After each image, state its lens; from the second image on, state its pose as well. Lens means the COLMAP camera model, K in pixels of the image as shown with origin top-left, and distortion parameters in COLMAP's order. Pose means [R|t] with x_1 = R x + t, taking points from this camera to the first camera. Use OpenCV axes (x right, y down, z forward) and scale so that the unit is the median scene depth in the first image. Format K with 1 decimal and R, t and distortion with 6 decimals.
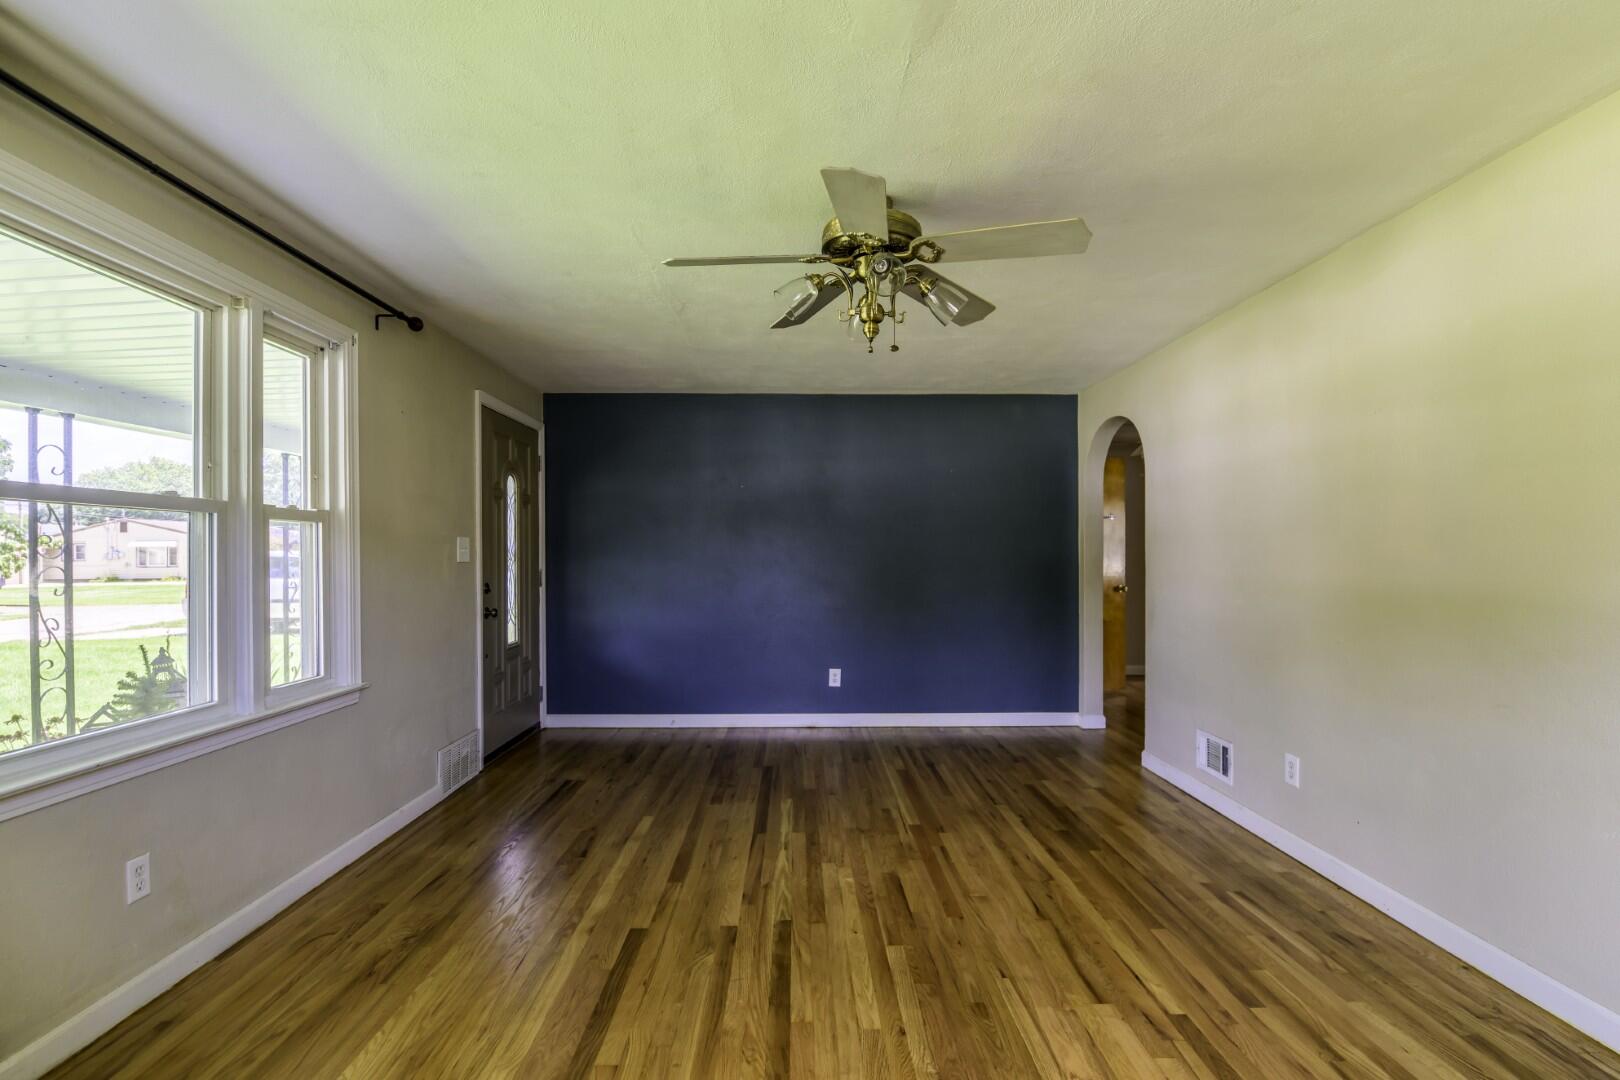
lens RADIAL K [[735.0, 0, 802.8], [0, 735.0, 554.5], [0, 0, 1]] dist [-0.001938, -0.001112]
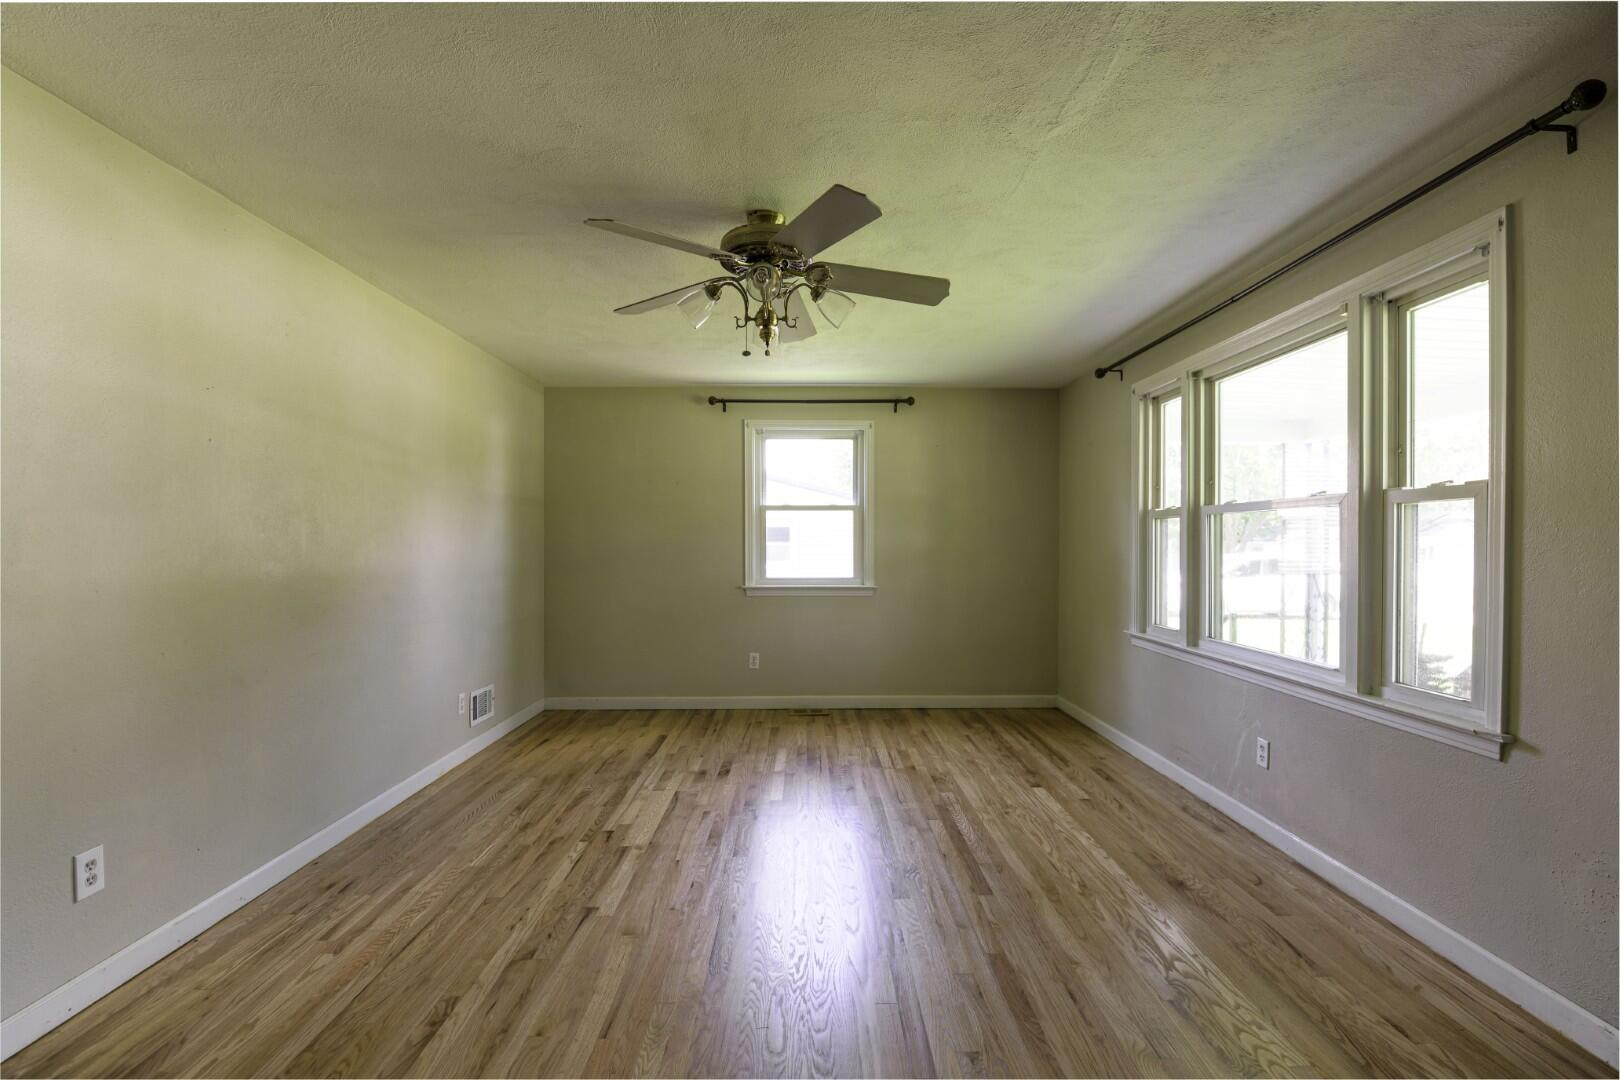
lens RADIAL K [[702.9, 0, 818.5], [0, 702.9, 550.6], [0, 0, 1]] dist [-0.001049, -0.010082]
pose [[-0.999967, 0.001345, -0.007958, 0.021360], [0.001259, 0.999941, 0.010802, 0.001239], [0.007972, 0.010792, -0.999910, 1.650357]]
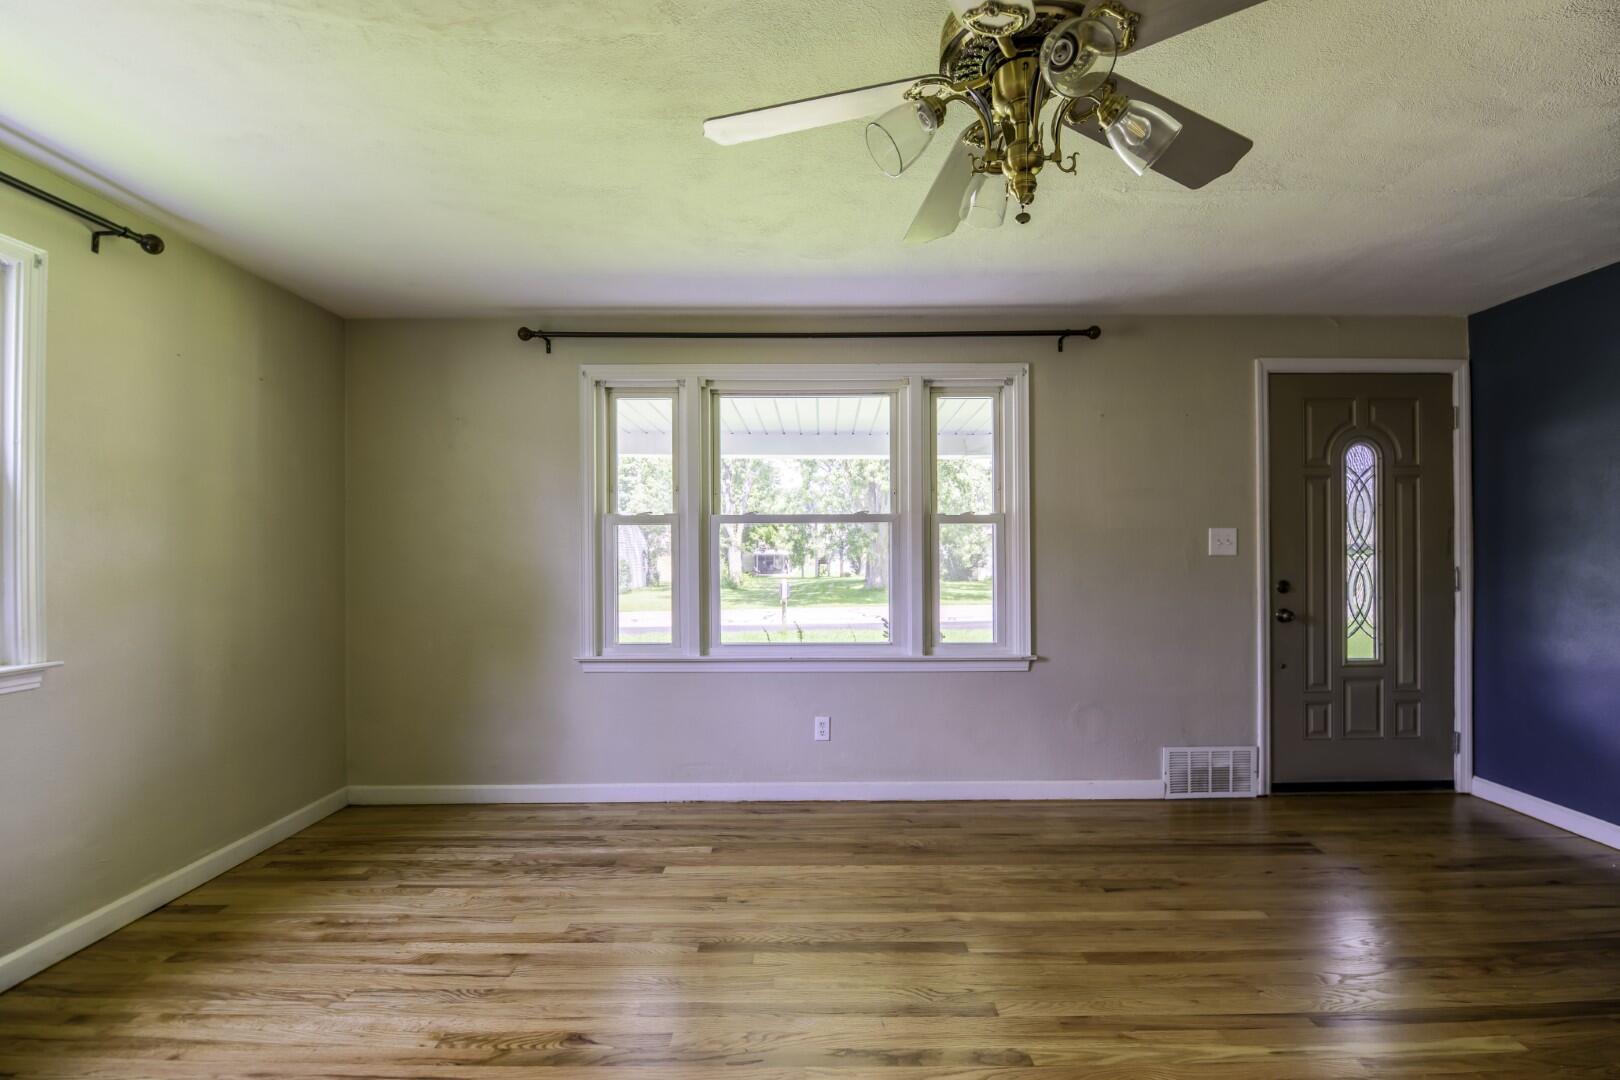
lens RADIAL K [[702.9, 0, 818.5], [0, 702.9, 550.6], [0, 0, 1]] dist [-0.001049, -0.010082]
pose [[-0.006202, 0.002169, -0.999978, 0.555354], [0.004990, 0.999985, 0.002138, -0.000529], [0.999968, -0.004977, -0.006213, 0.674598]]
